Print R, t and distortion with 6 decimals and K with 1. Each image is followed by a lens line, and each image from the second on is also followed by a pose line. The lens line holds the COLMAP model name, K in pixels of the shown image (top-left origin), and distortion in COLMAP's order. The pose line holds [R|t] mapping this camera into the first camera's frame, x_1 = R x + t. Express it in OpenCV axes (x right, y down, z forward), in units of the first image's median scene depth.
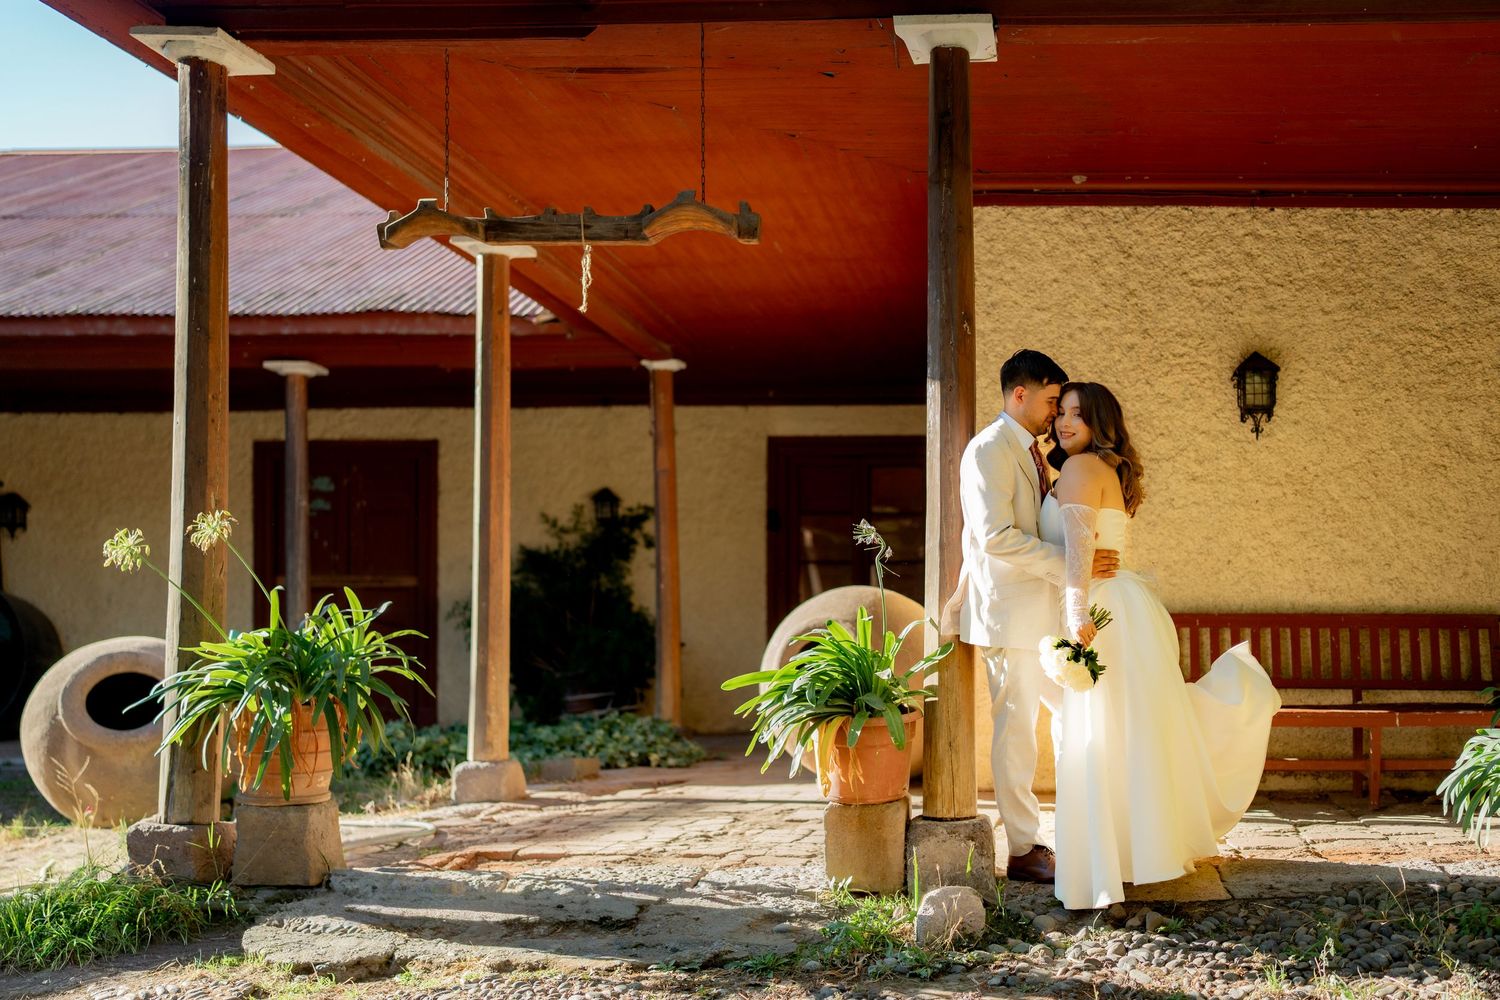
lens RADIAL K [[1522.3, 0, 750.0], [0, 1522.3, 500.0], [0, 0, 1]] dist [-0.004390, 0.013047]
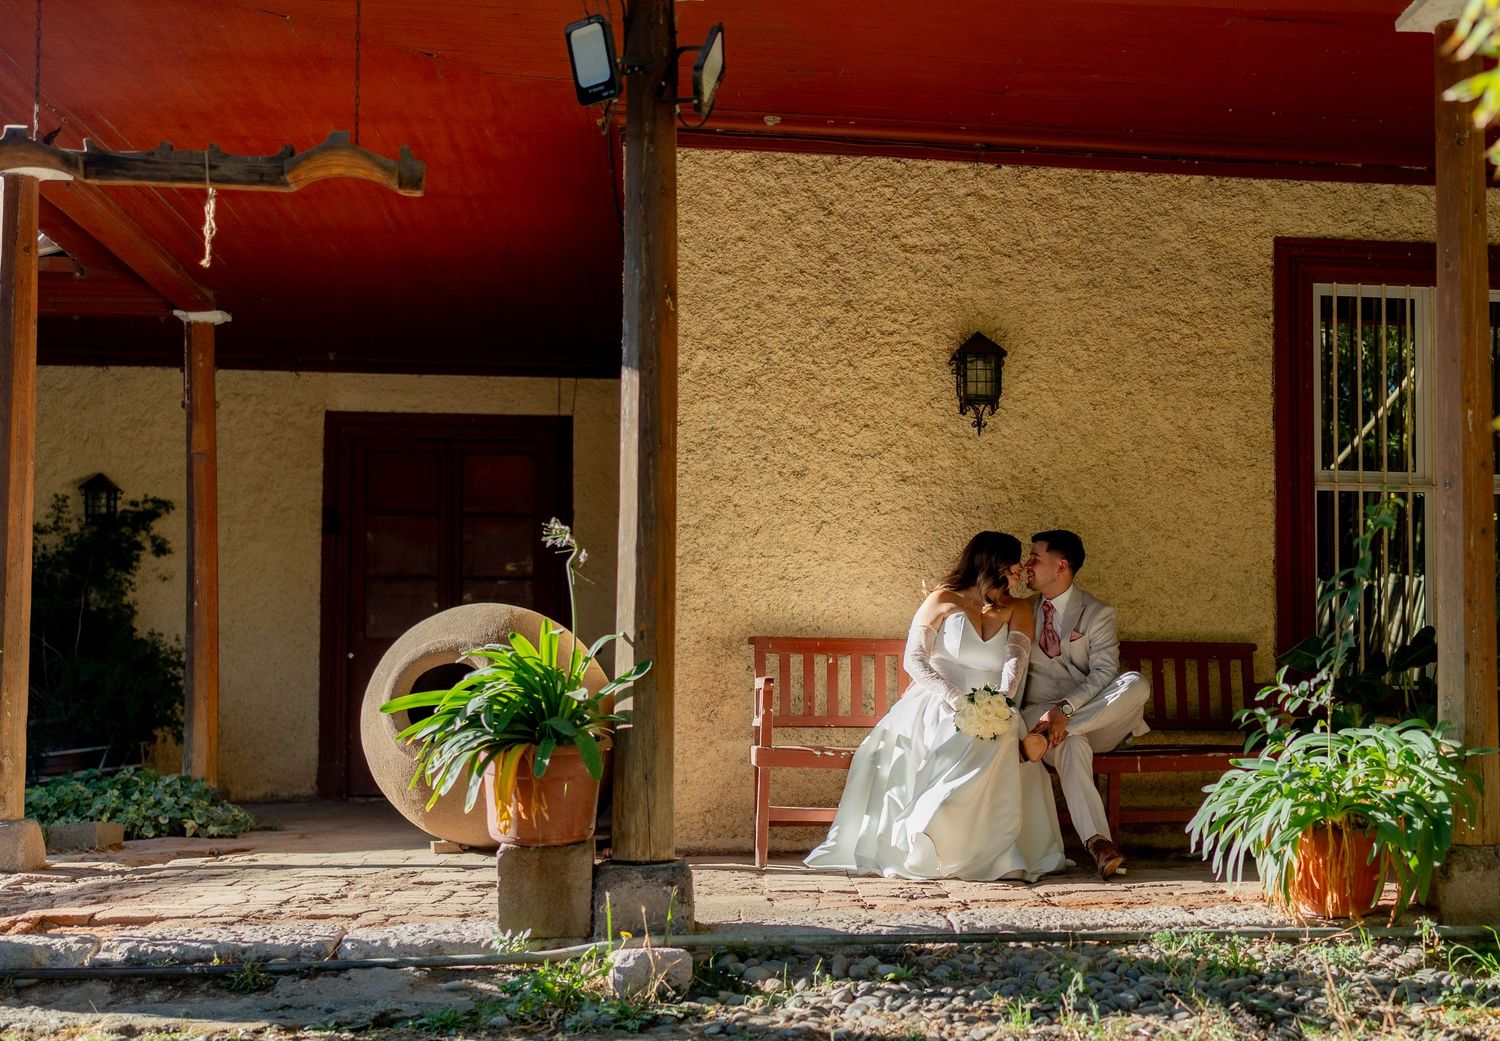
lens RADIAL K [[1250.0, 0, 749.3], [0, 1250.0, 451.4], [0, 0, 1]] dist [0.000720, -0.005446]
pose [[0.997316, 0.023142, 0.069459, 0.154859], [-0.020780, 0.999187, -0.034534, -0.003751], [-0.070202, 0.032998, 0.996987, 0.308066]]
